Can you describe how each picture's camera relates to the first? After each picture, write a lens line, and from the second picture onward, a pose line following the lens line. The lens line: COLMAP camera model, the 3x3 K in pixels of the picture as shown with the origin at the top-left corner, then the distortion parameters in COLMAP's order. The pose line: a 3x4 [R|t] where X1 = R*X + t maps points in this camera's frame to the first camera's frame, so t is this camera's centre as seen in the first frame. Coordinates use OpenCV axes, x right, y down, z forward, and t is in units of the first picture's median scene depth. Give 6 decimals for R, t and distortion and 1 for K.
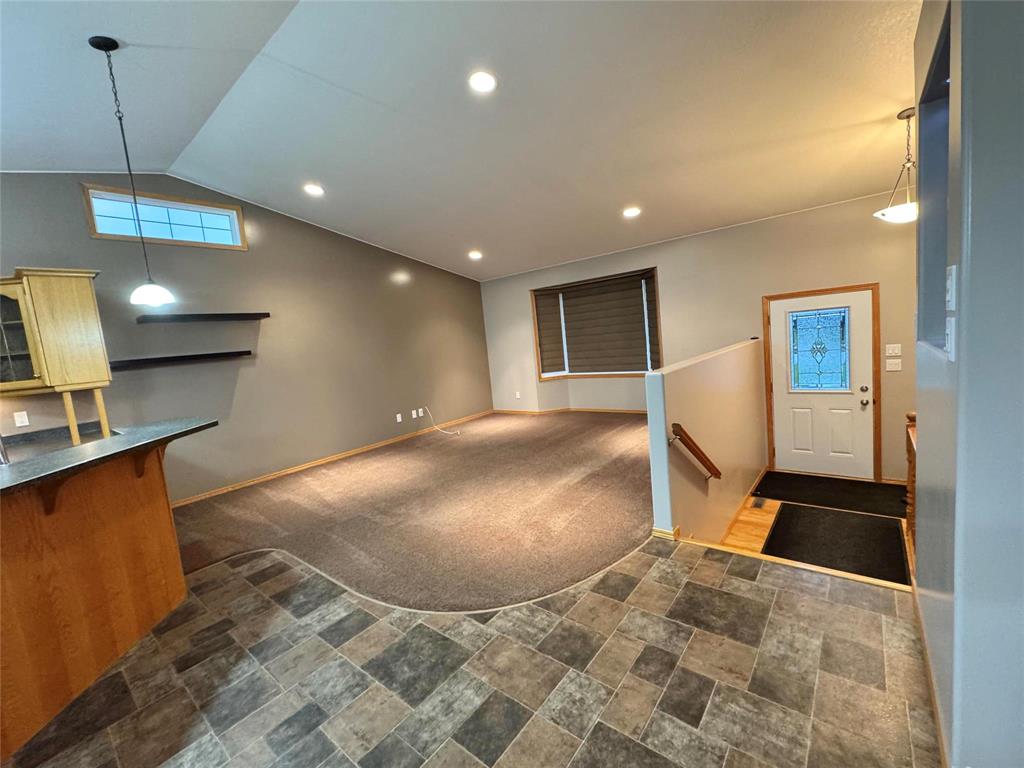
lens RADIAL K [[425.1, 0, 510.5], [0, 425.1, 381.4], [0, 0, 1]] dist [0.000757, 0.000100]
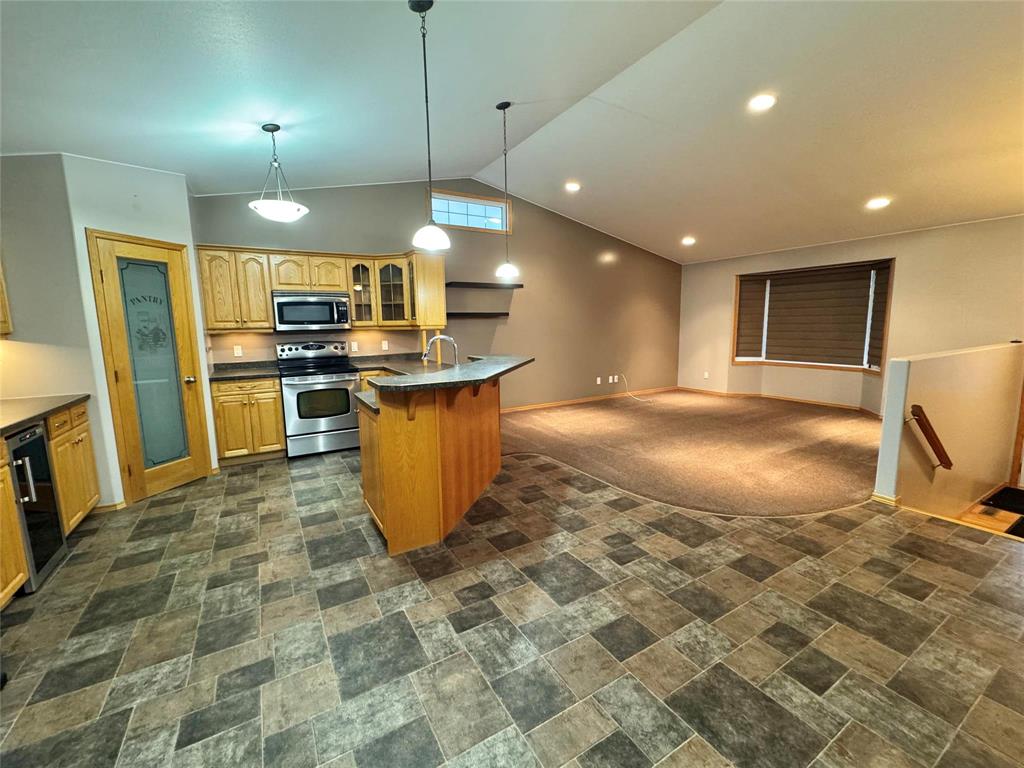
lens RADIAL K [[423.5, 0, 512.7], [0, 423.5, 382.4], [0, 0, 1]] dist [0.000182, 0.000195]
pose [[0.938594, 0.129780, -0.319686, -0.165336], [-0.111921, 0.990980, 0.073703, 0.046049], [0.326367, -0.033398, 0.944653, -0.257370]]
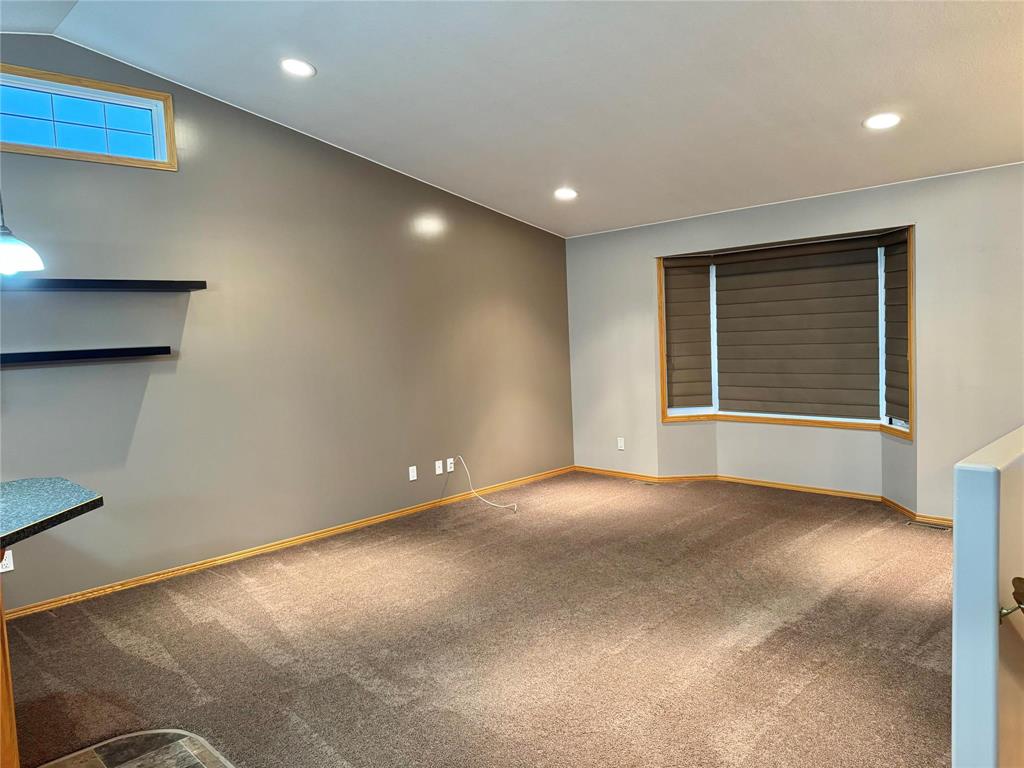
lens RADIAL K [[713.5, 0, 514.1], [0, 713.5, 382.6], [0, 0, 1]] dist [0.070500, -0.088182]
pose [[0.993256, 0.061060, -0.098556, -0.060568], [-0.062996, 0.997875, -0.016646, -0.040422], [0.097330, 0.022742, 0.994992, 0.092849]]
